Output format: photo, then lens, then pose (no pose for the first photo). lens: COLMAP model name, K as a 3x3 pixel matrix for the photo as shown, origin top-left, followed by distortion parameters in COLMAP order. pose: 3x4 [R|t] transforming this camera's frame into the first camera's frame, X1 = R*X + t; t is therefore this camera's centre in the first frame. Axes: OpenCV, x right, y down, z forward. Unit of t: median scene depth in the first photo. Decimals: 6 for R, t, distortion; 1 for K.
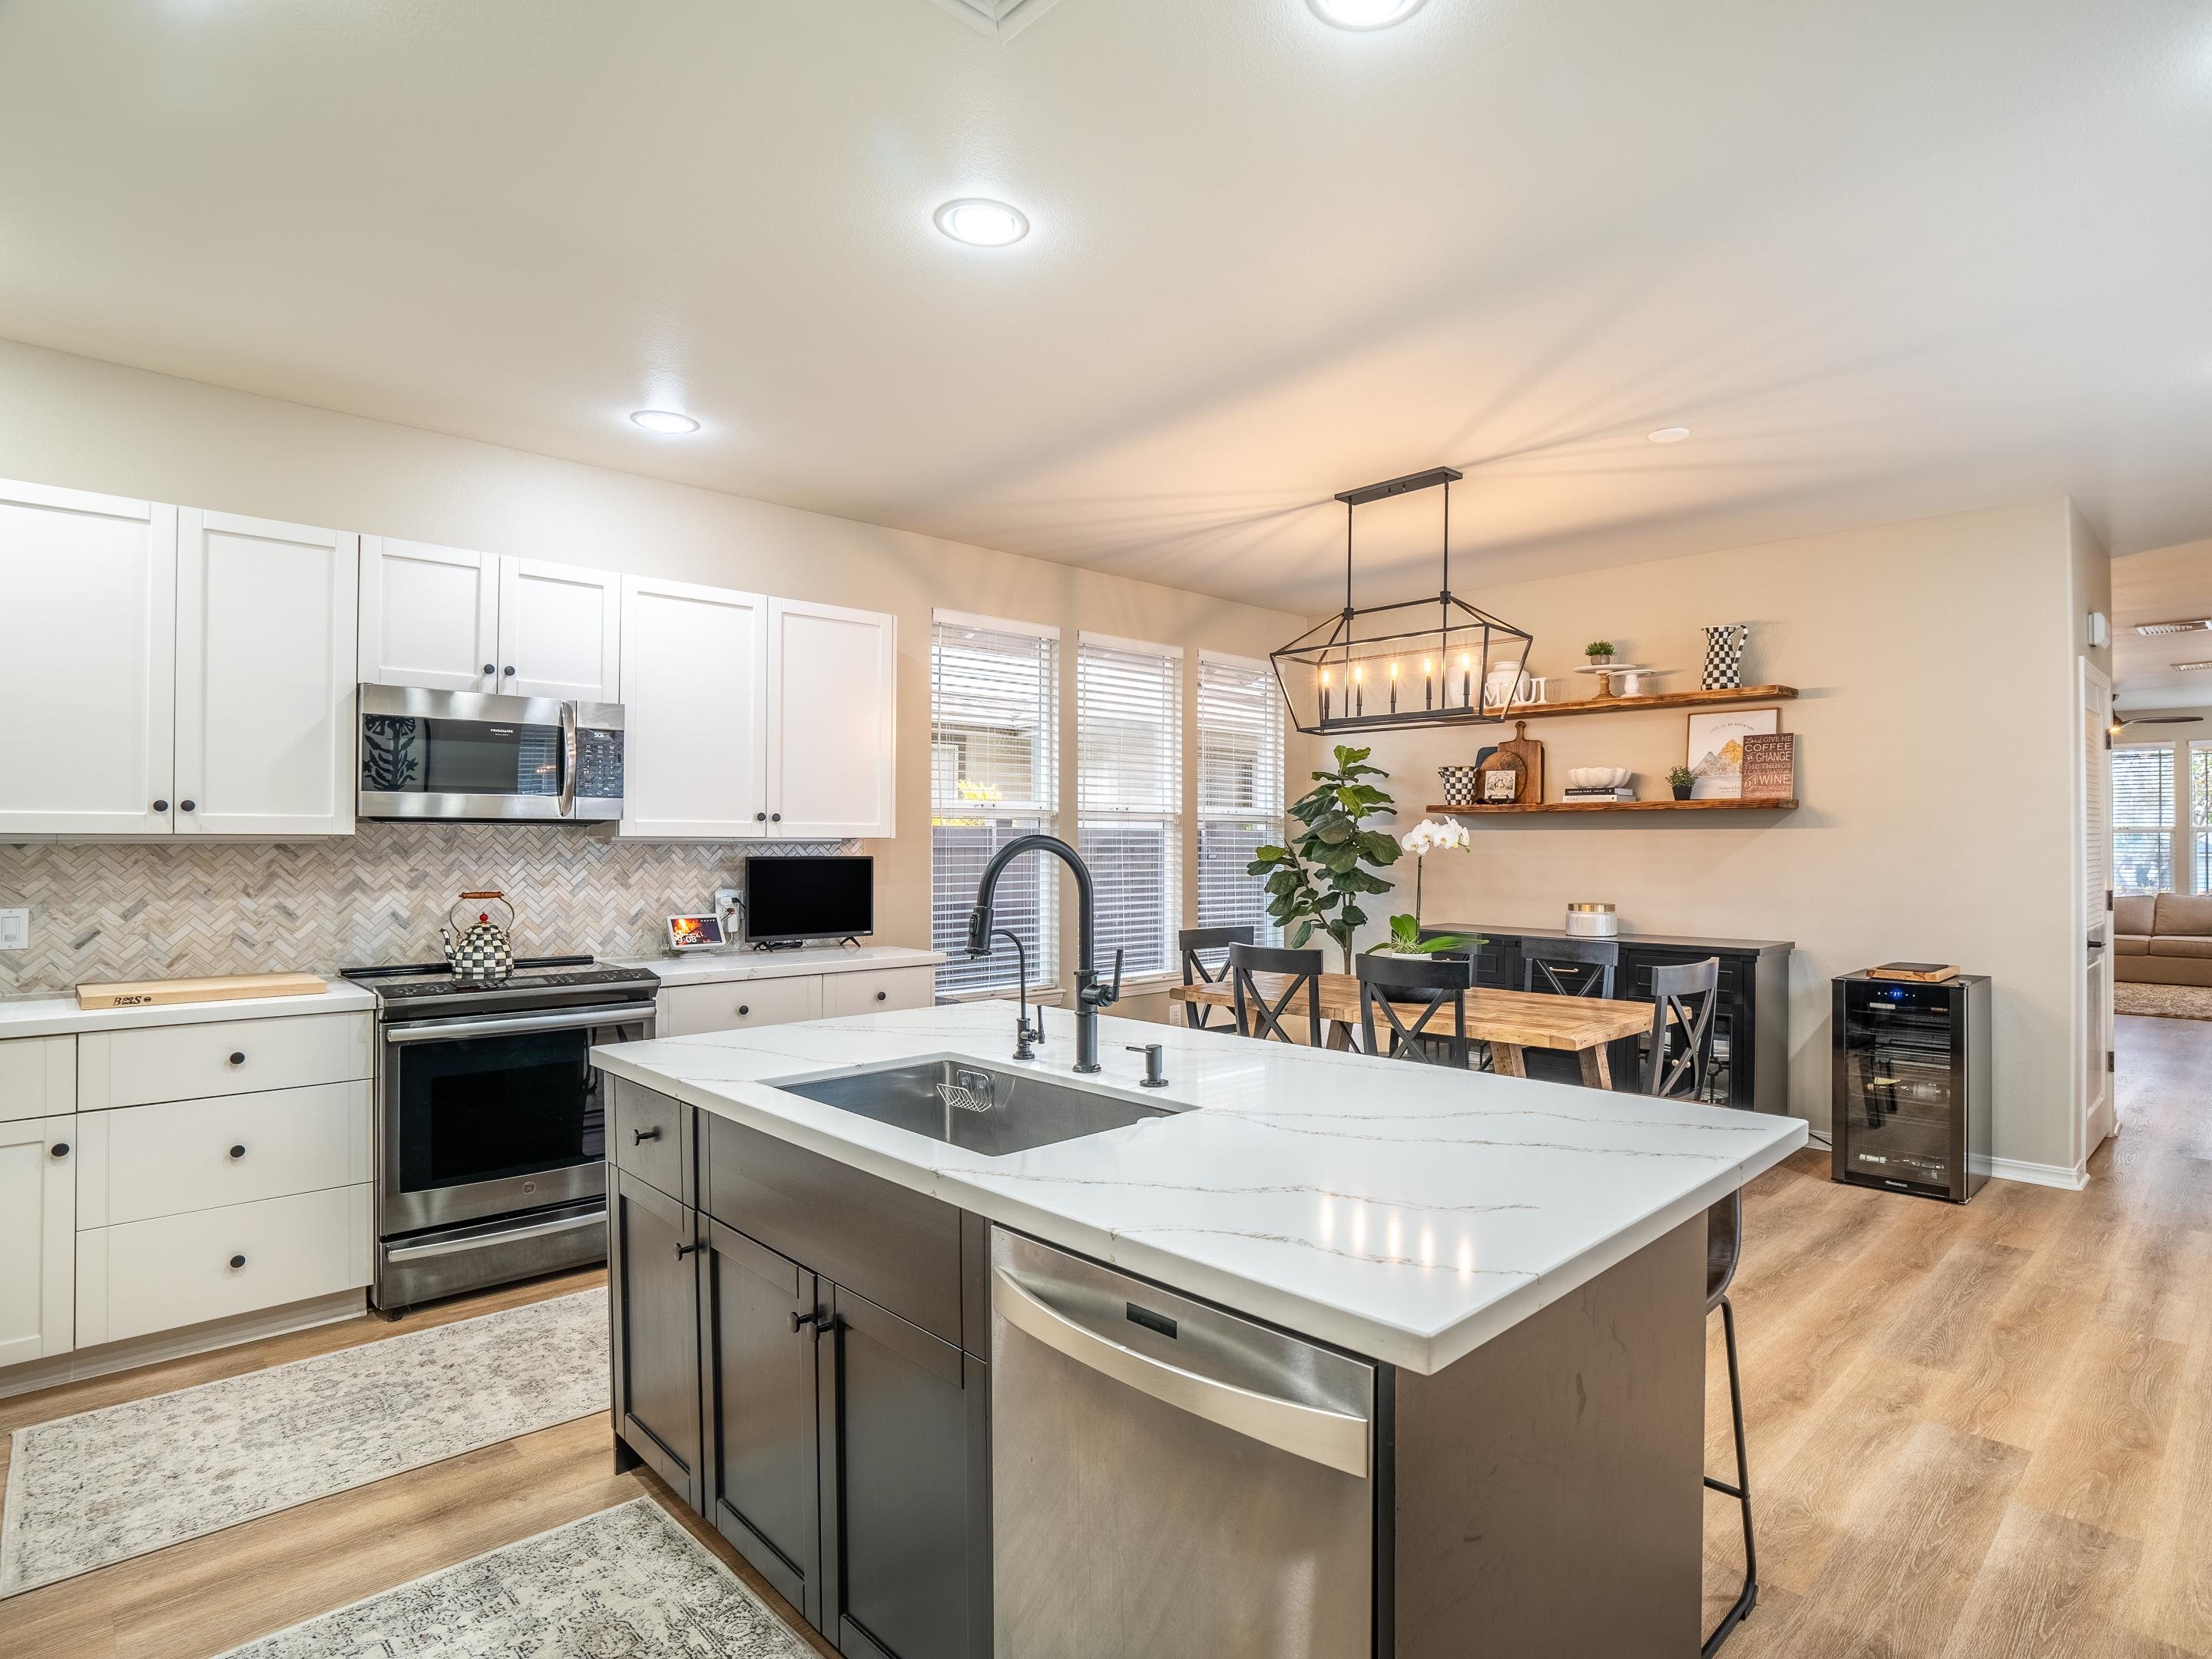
lens RADIAL K [[1191.7, 0, 1121.6], [0, 1191.7, 835.3], [0, 0, 1]] dist [-0.042570, 0.005087]
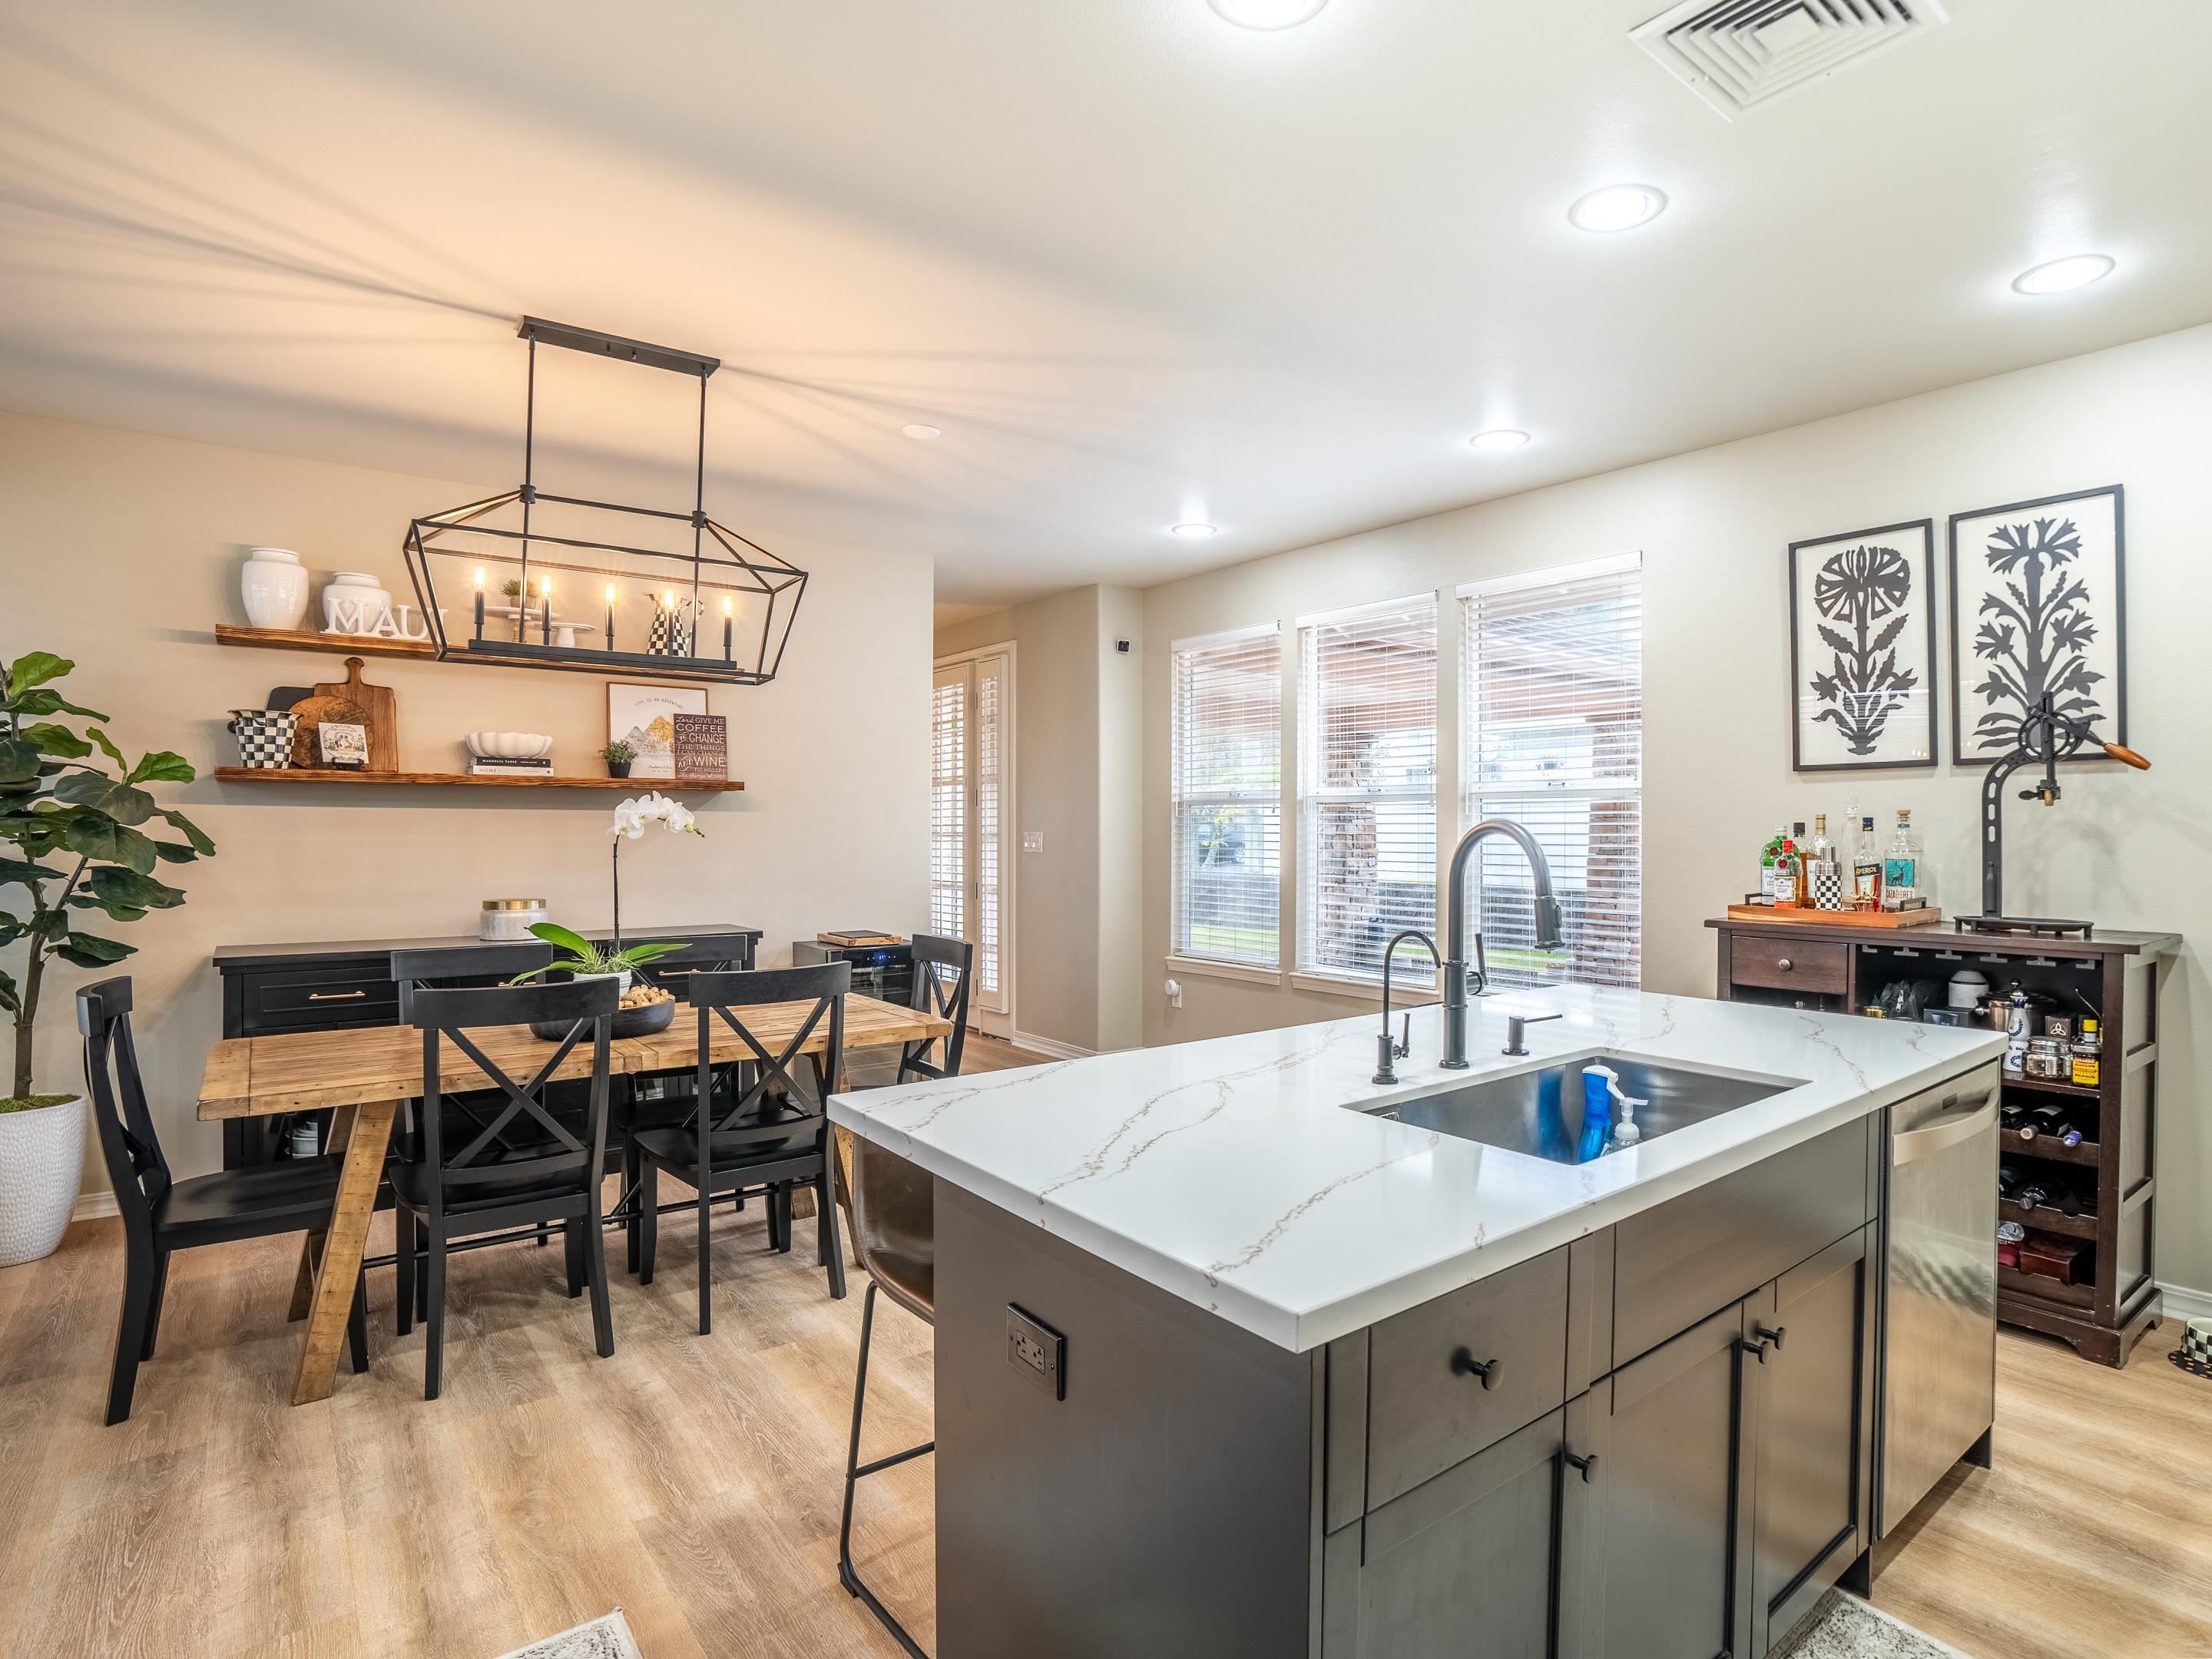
lens RADIAL K [[1243.3, 0, 1234.9], [0, 1243.3, 823.4], [0, 0, 1]] dist [-0.046362, 0.001581]
pose [[0.037567, 0.003015, 0.999290, -0.431183], [-0.008590, 0.999959, -0.002694, 0.003288], [-0.999257, -0.008482, 0.037591, 0.480128]]
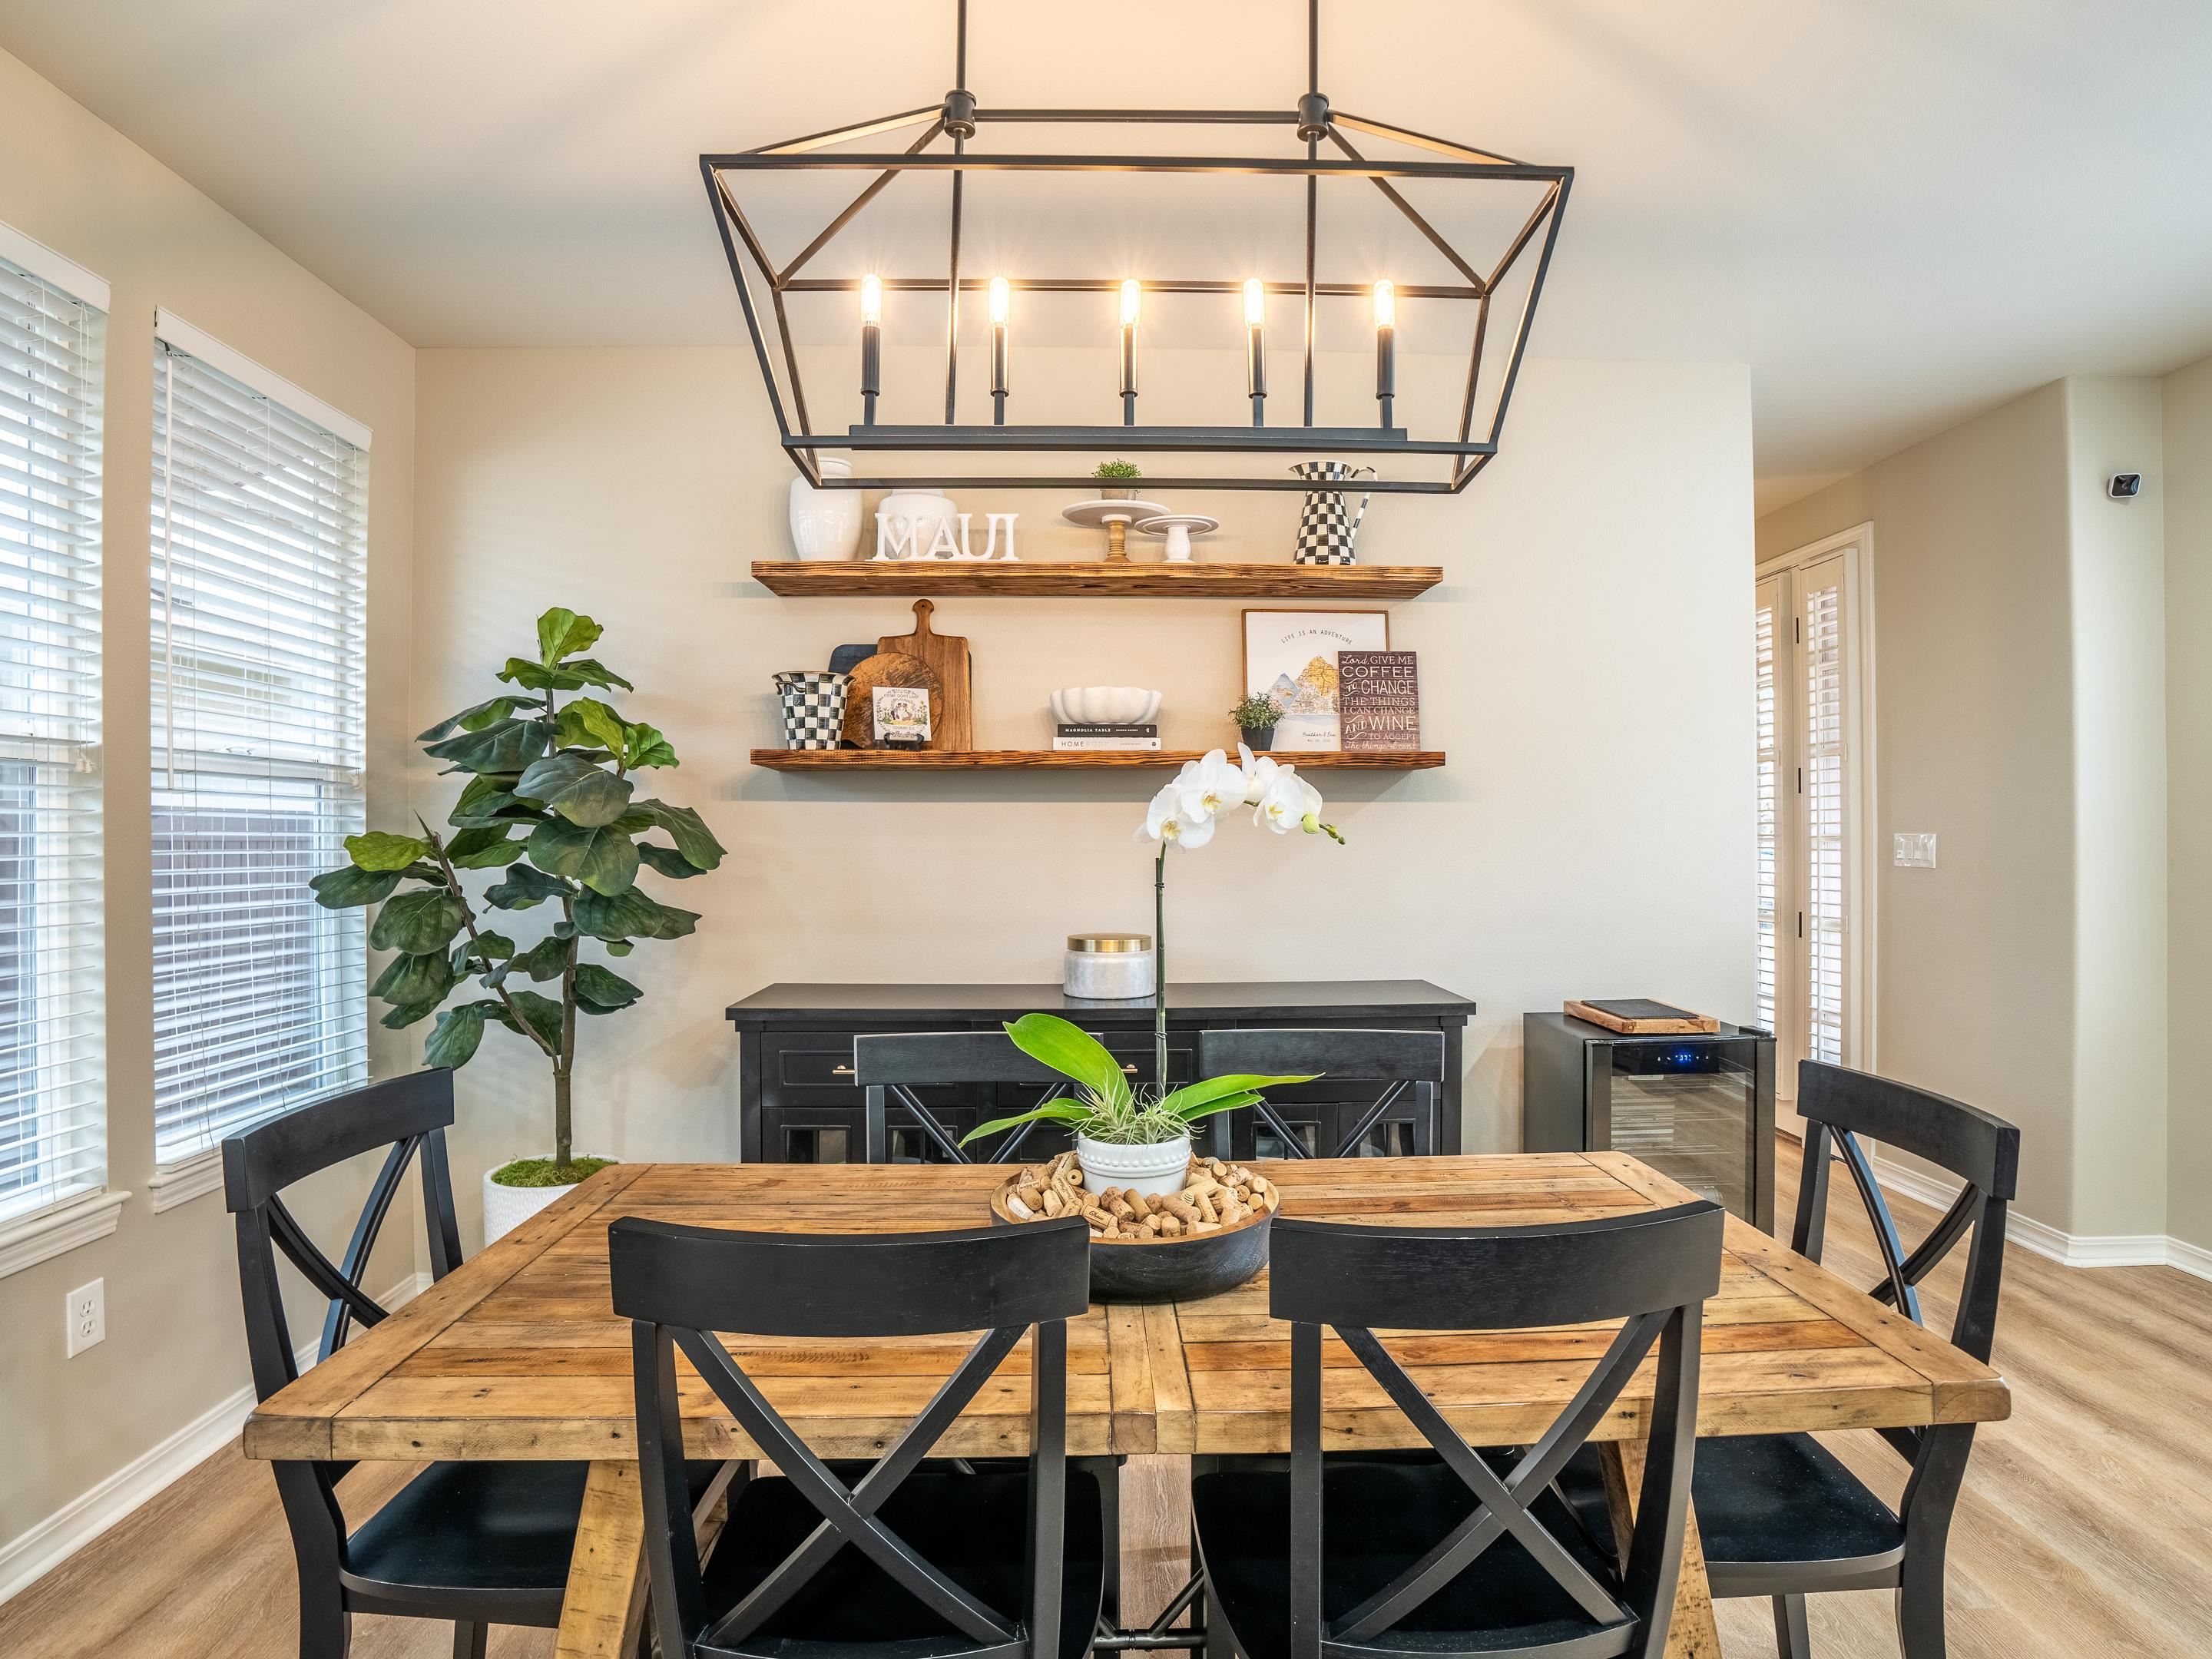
lens RADIAL K [[1191.7, 0, 1122.3], [0, 1191.7, 836.3], [0, 0, 1]] dist [-0.042570, 0.005087]
pose [[0.640171, -0.005280, 0.768214, -0.022721], [-0.001357, 0.999967, 0.008005, 0.007513], [-0.768231, -0.006167, 0.640143, 0.651878]]
